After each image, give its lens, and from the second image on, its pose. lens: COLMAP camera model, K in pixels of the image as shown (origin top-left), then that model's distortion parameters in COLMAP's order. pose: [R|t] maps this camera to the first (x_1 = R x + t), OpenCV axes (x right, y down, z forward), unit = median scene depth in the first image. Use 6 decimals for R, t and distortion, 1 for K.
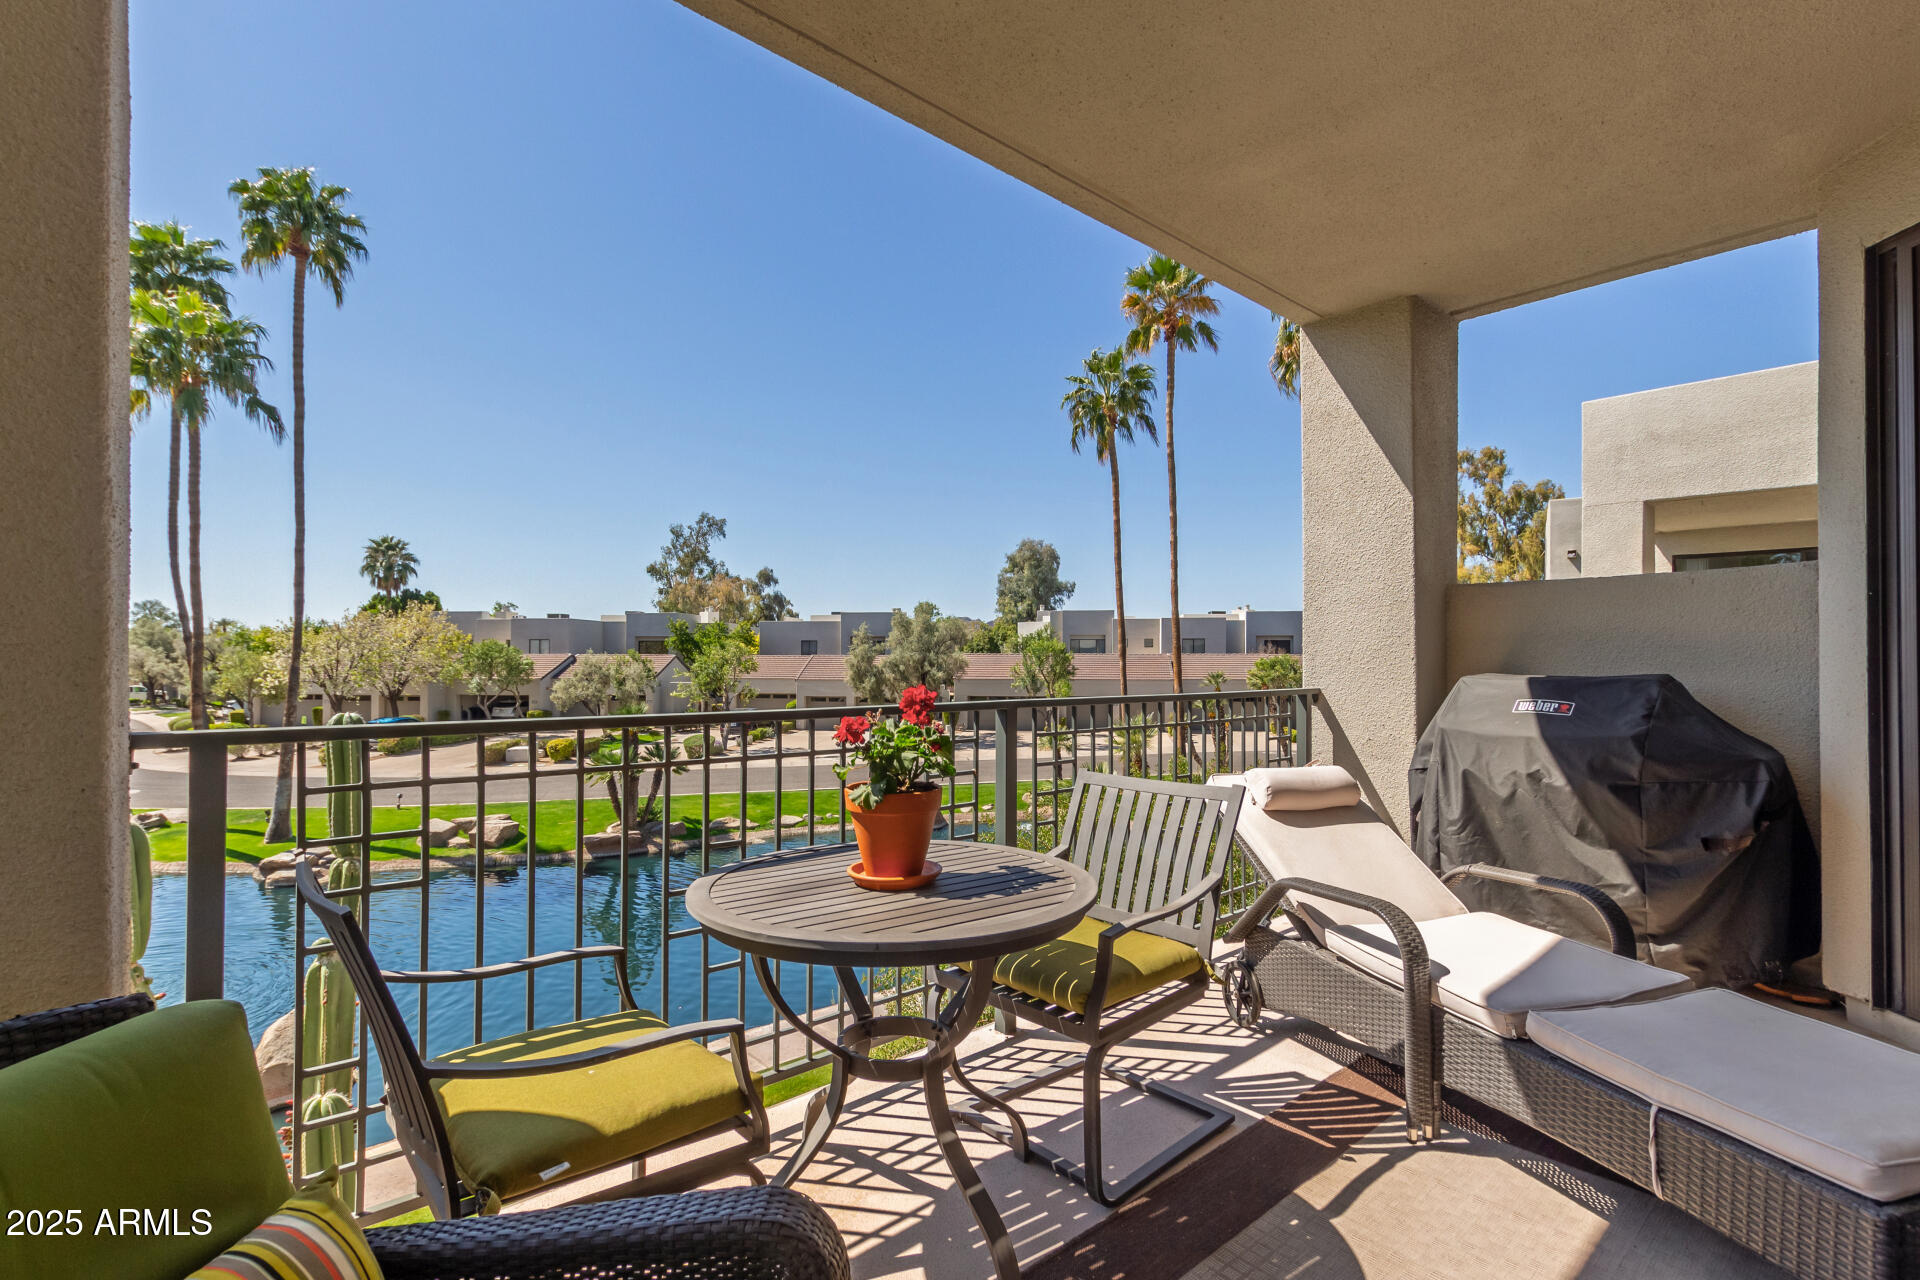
lens RADIAL K [[896.9, 0, 945.2], [0, 896.9, 646.1], [0, 0, 1]] dist [0.001688, 0.000552]
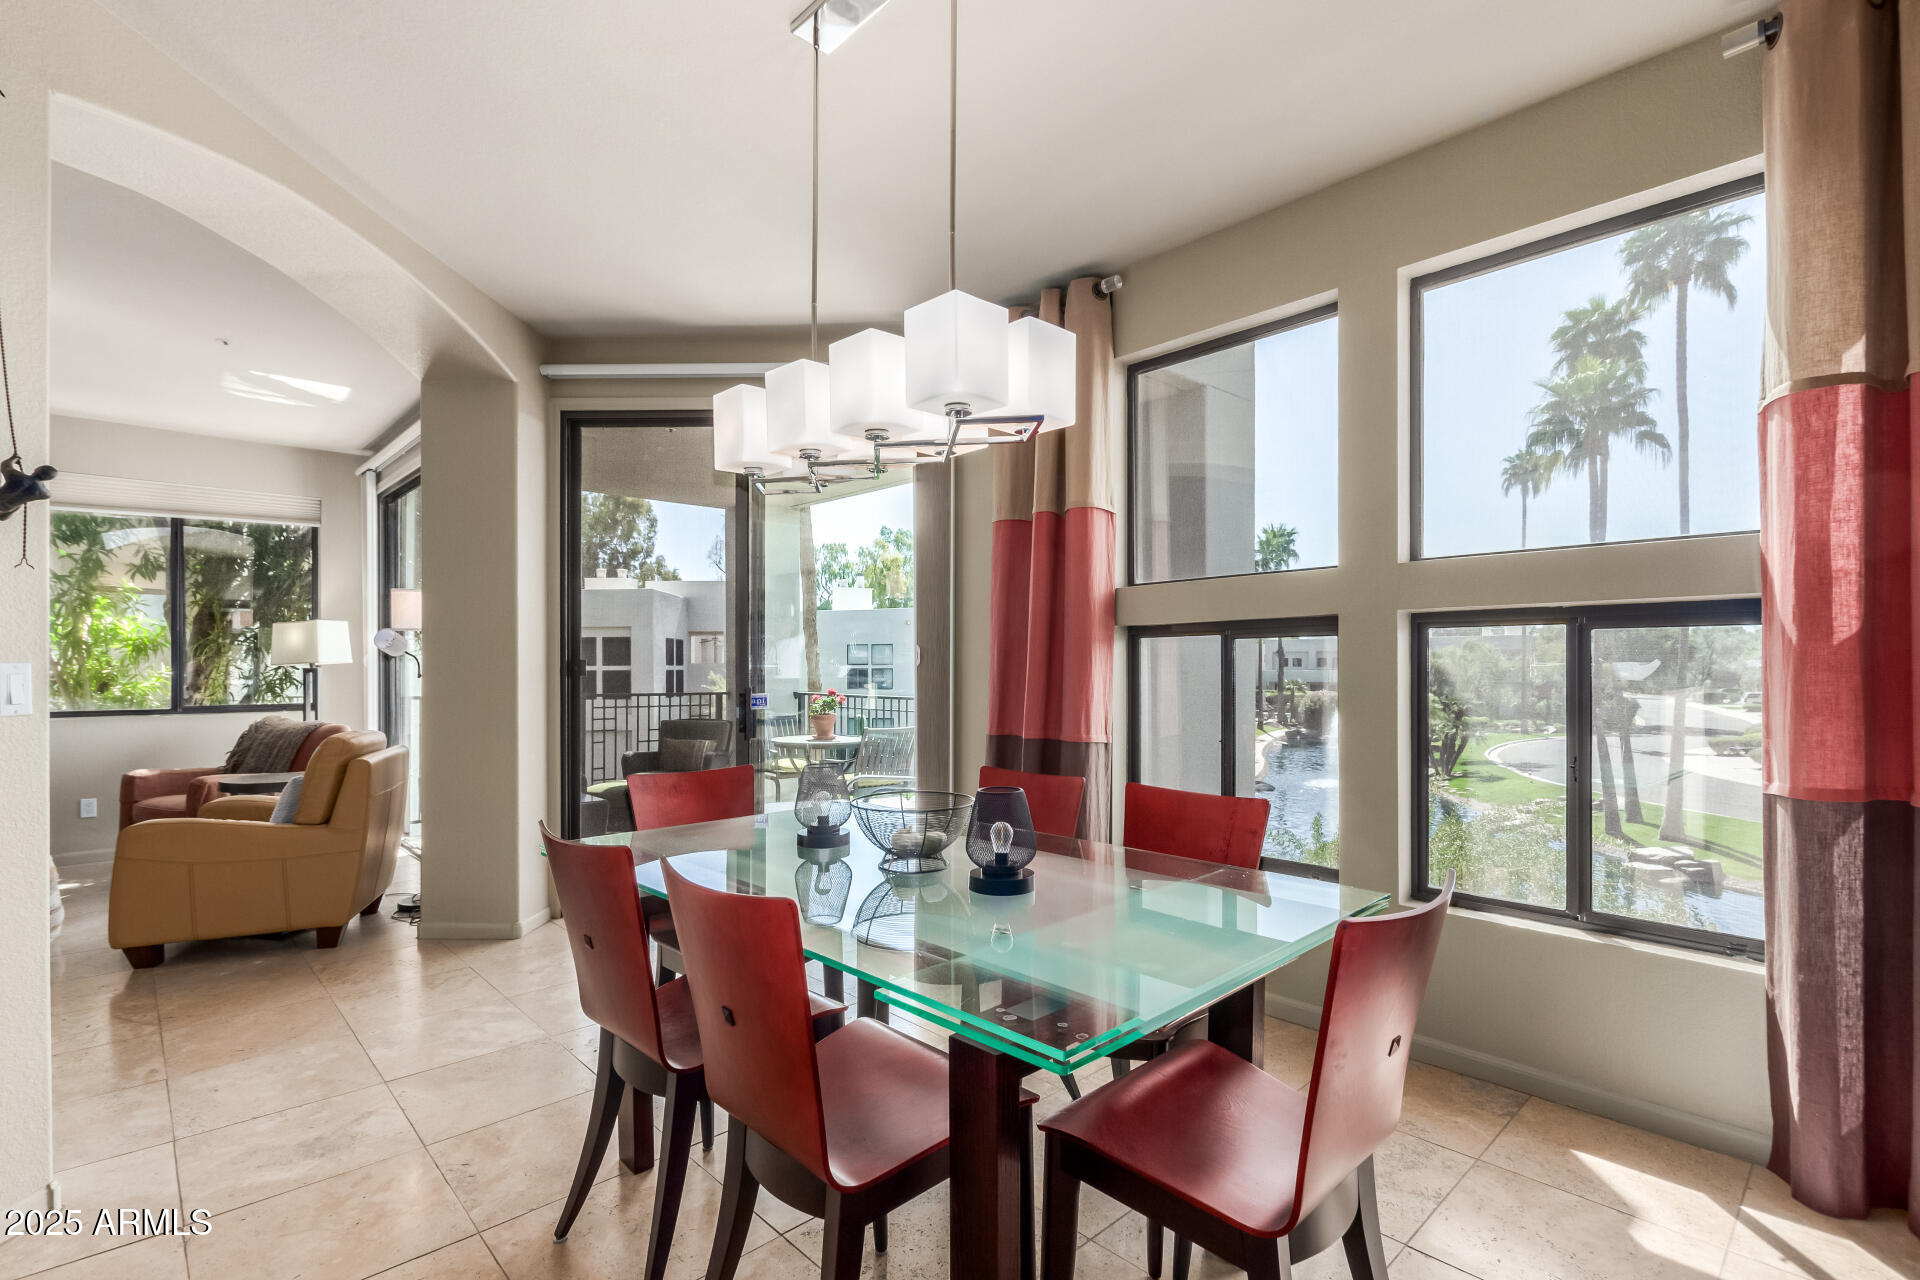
lens RADIAL K [[896.9, 0, 937.5], [0, 896.9, 664.9], [0, 0, 1]] dist [0.001688, 0.000552]
pose [[0.016540, -0.001356, -0.999862, 0.309332], [0.016083, 0.999870, -0.001090, -0.002835], [0.999734, -0.016062, 0.016559, 0.114068]]
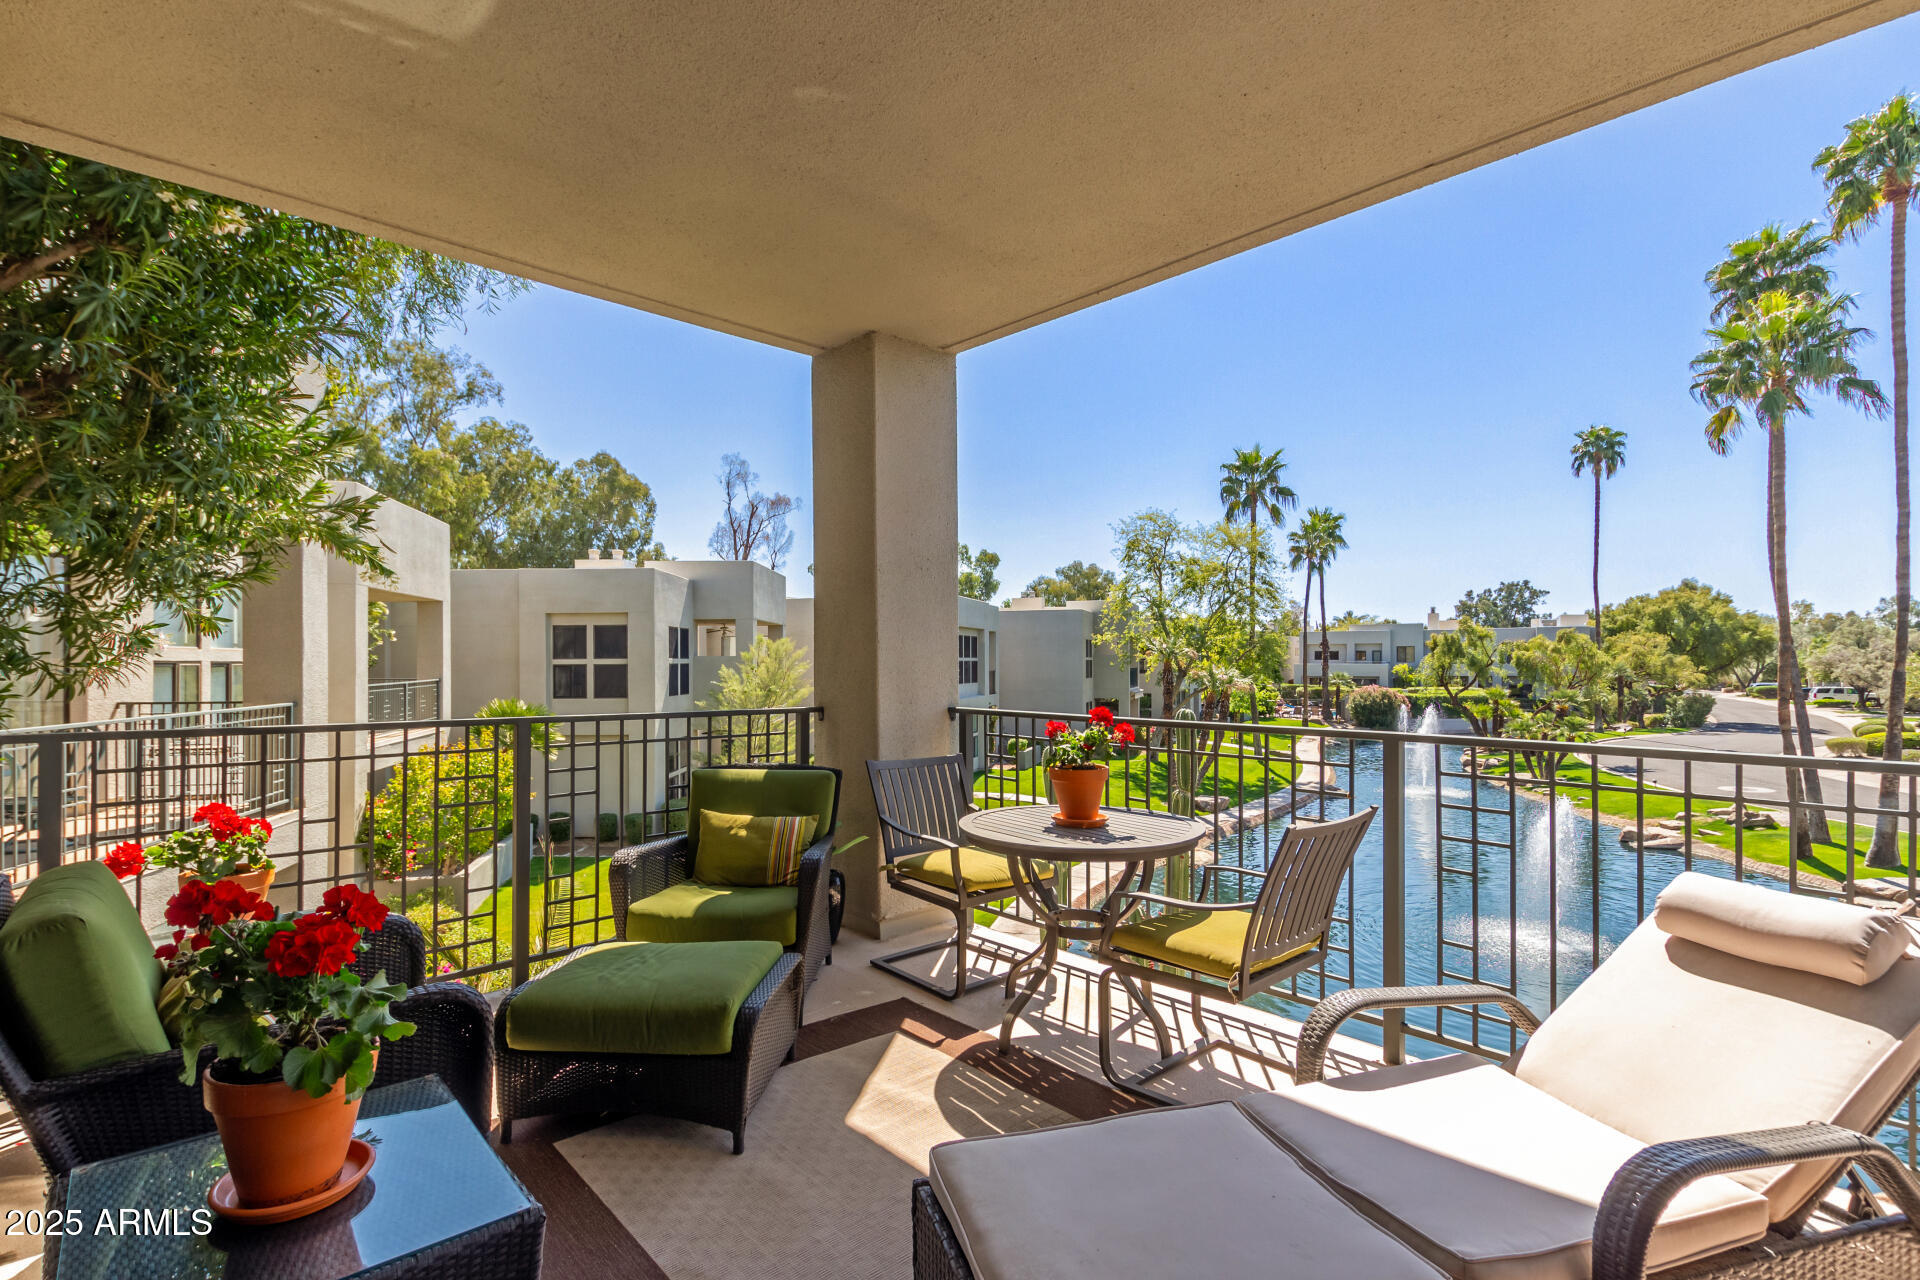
lens RADIAL K [[896.9, 0, 957.1], [0, 896.9, 659.1], [0, 0, 1]] dist [0.001688, 0.000552]
pose [[0.039306, -0.000892, -0.999227, 0.112067], [0.016038, 0.999871, -0.000262, -0.003100], [0.999099, -0.016015, 0.039315, 0.050558]]
